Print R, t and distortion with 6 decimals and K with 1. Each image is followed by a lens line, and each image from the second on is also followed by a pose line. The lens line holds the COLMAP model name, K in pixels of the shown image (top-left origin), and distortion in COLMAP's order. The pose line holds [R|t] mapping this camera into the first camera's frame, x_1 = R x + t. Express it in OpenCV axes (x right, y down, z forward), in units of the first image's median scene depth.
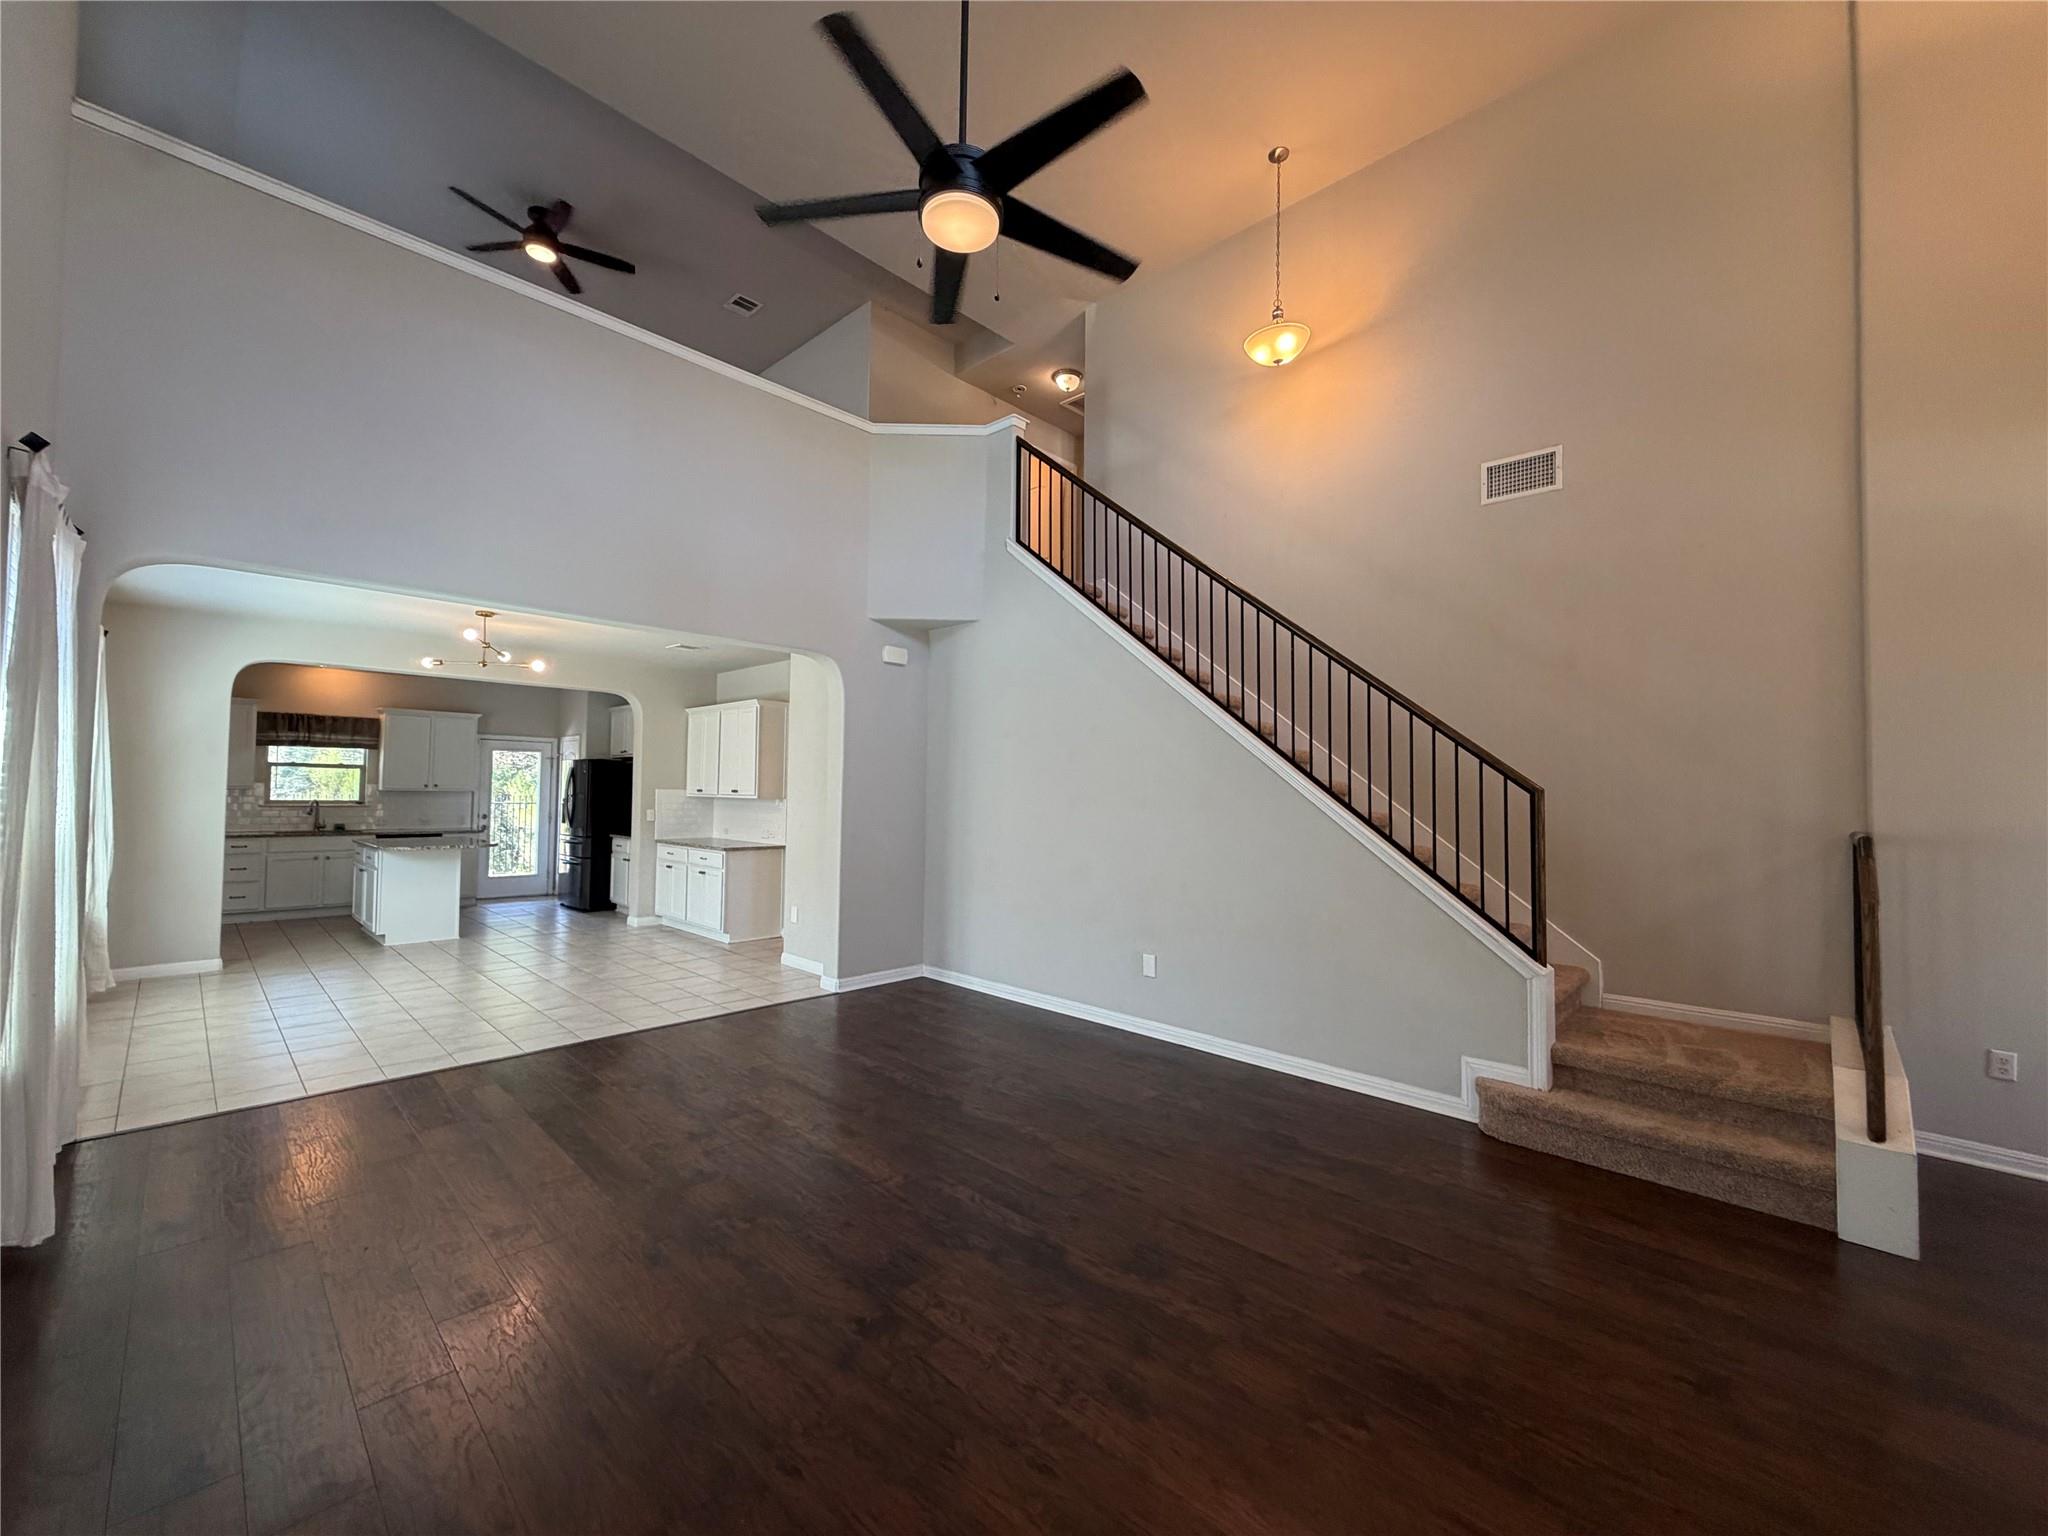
lens RADIAL K [[816.6, 0, 1019.5], [0, 816.6, 763.7], [0, 0, 1]] dist [-0.000255, 0.000397]
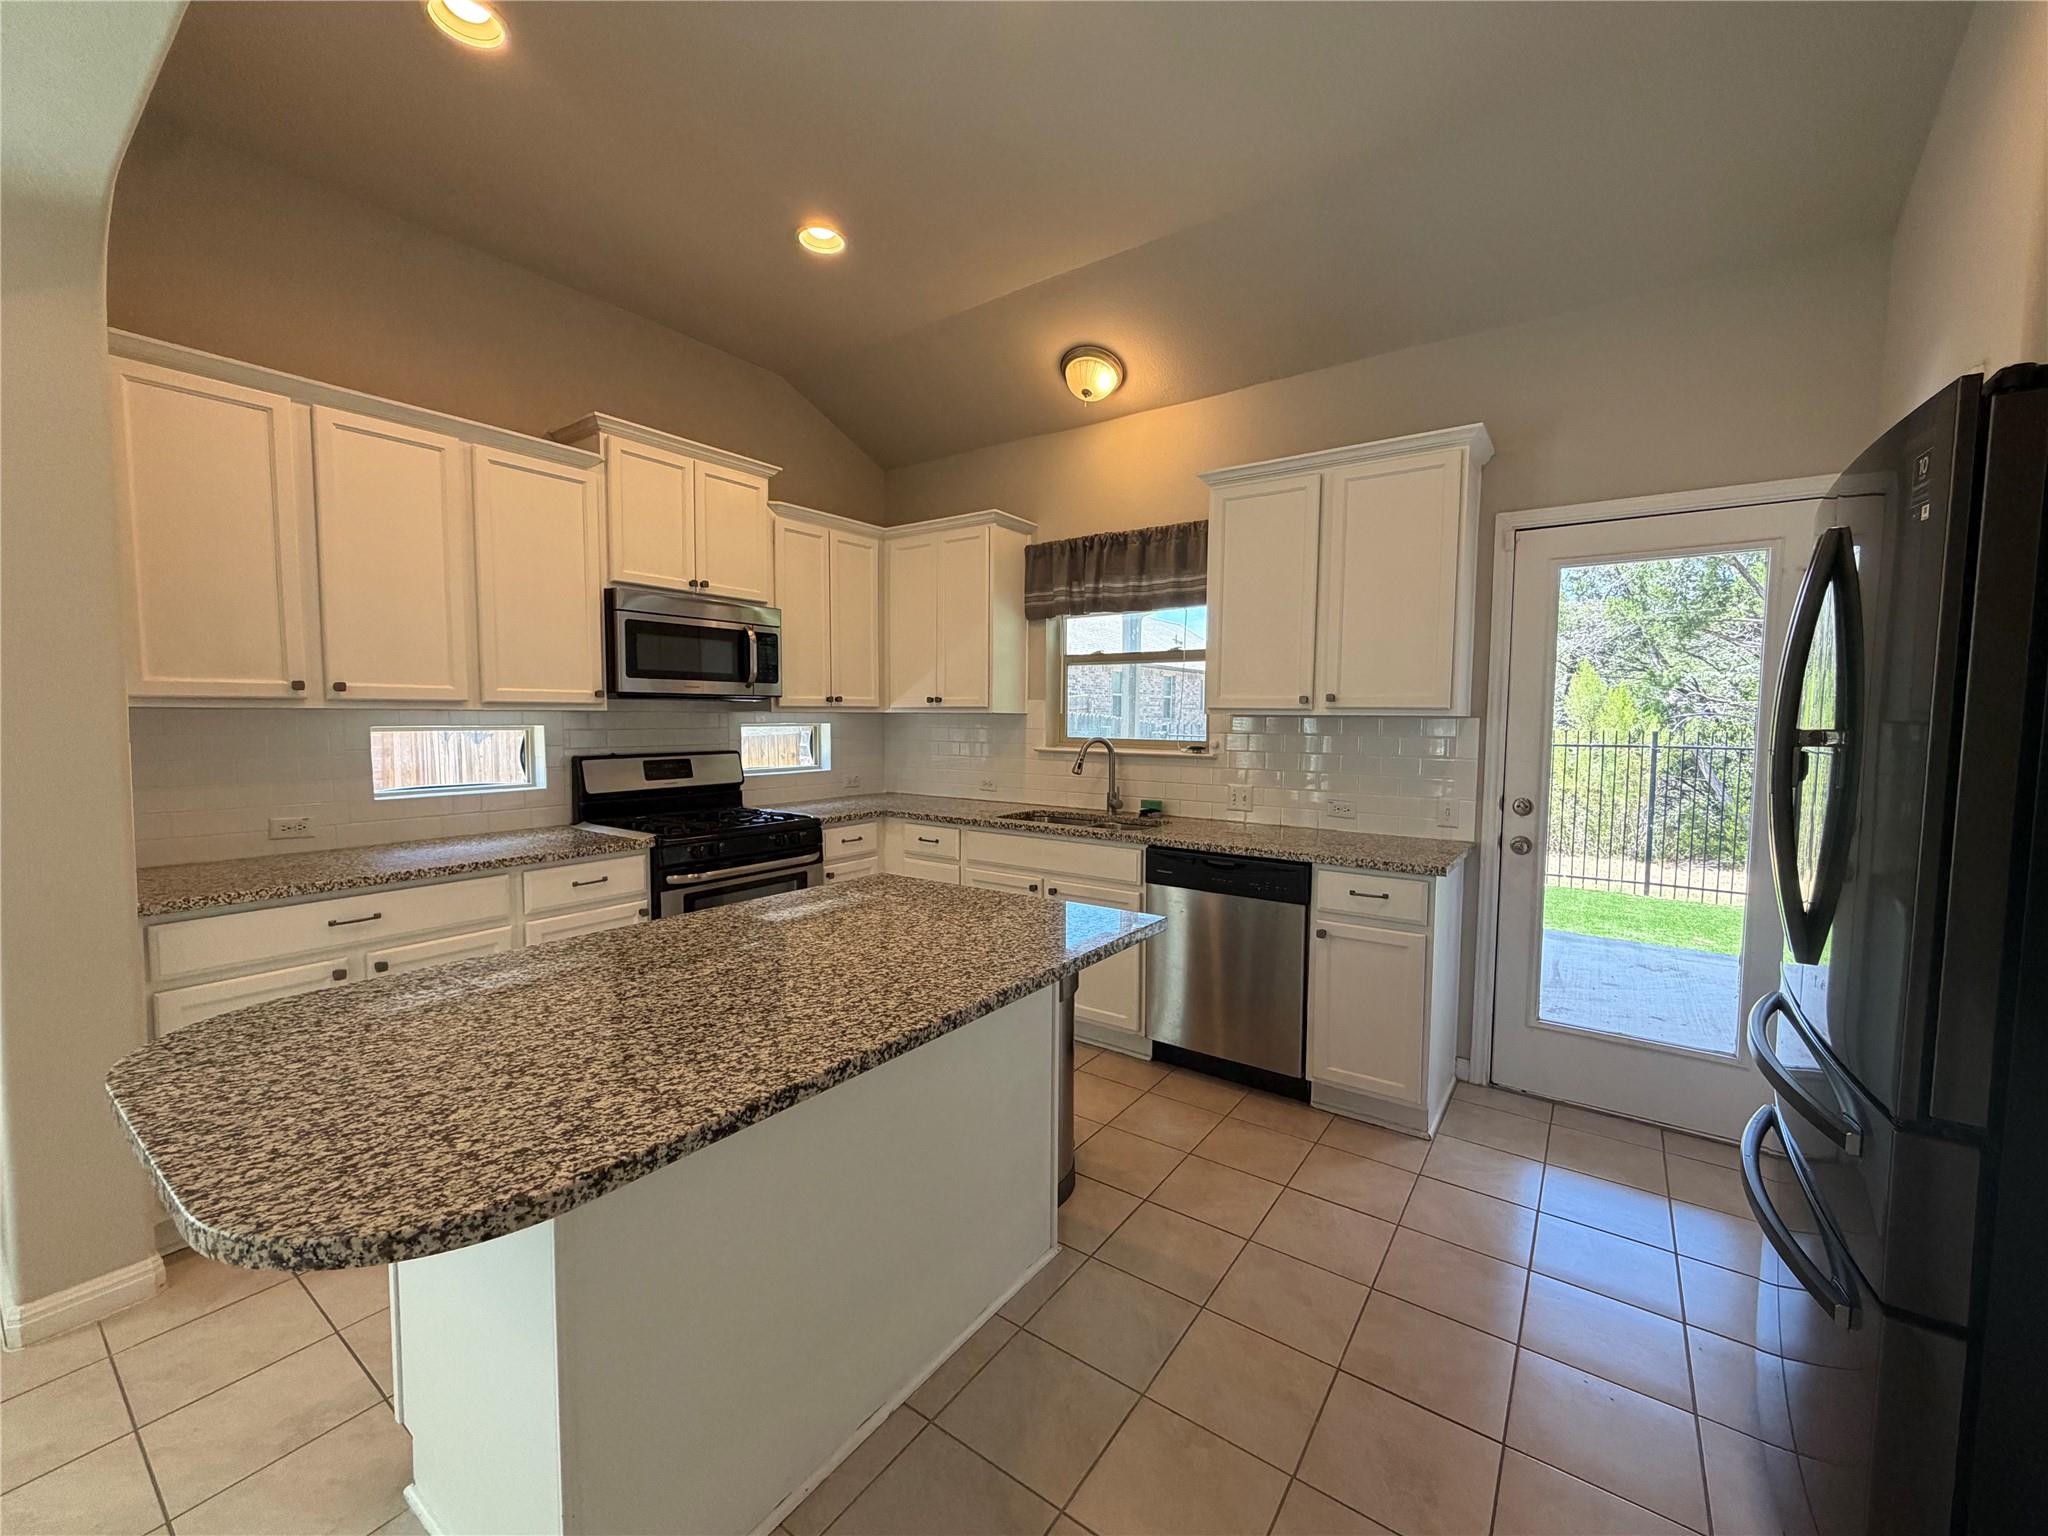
lens RADIAL K [[816.6, 0, 1016.3], [0, 816.6, 760.6], [0, 0, 1]] dist [-0.000255, 0.000397]
pose [[0.141944, 0.041932, -0.988986, -0.463844], [0.029526, 0.998479, 0.046572, 0.035194], [0.989434, -0.035811, 0.140490, 0.908182]]
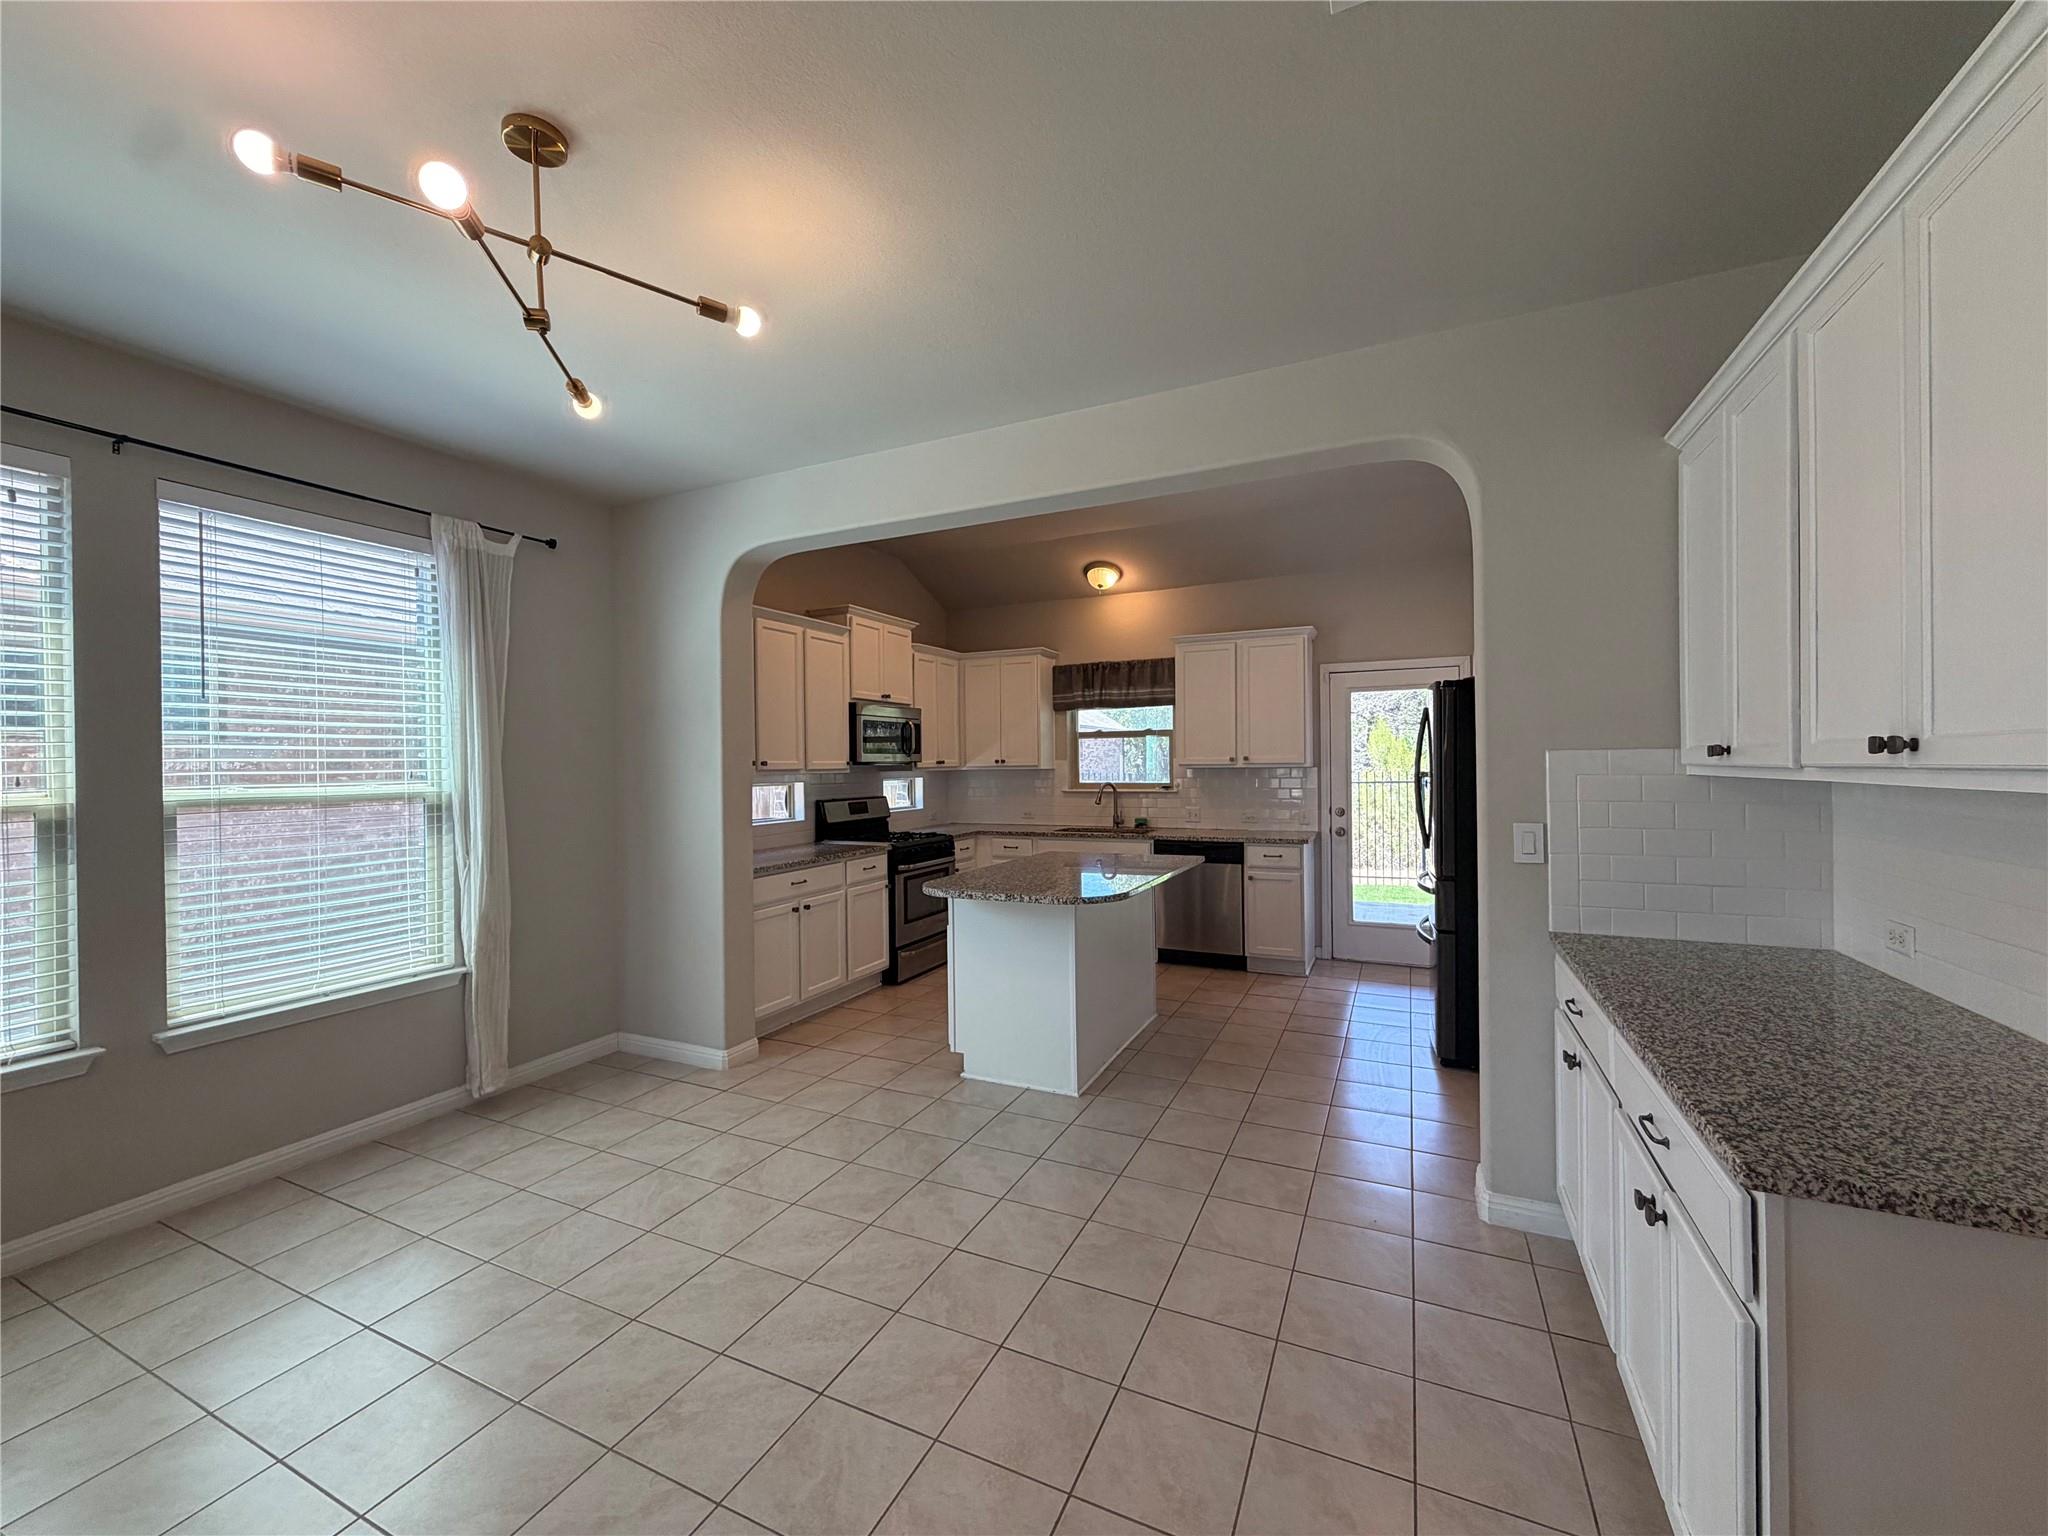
lens RADIAL K [[816.6, 0, 1017.1], [0, 816.6, 761.7], [0, 0, 1]] dist [-0.000255, 0.000397]
pose [[0.317337, -0.021281, -0.948074, -0.229308], [0.049664, 0.998749, -0.005796, 0.026387], [0.947011, -0.045246, 0.317997, 0.711936]]
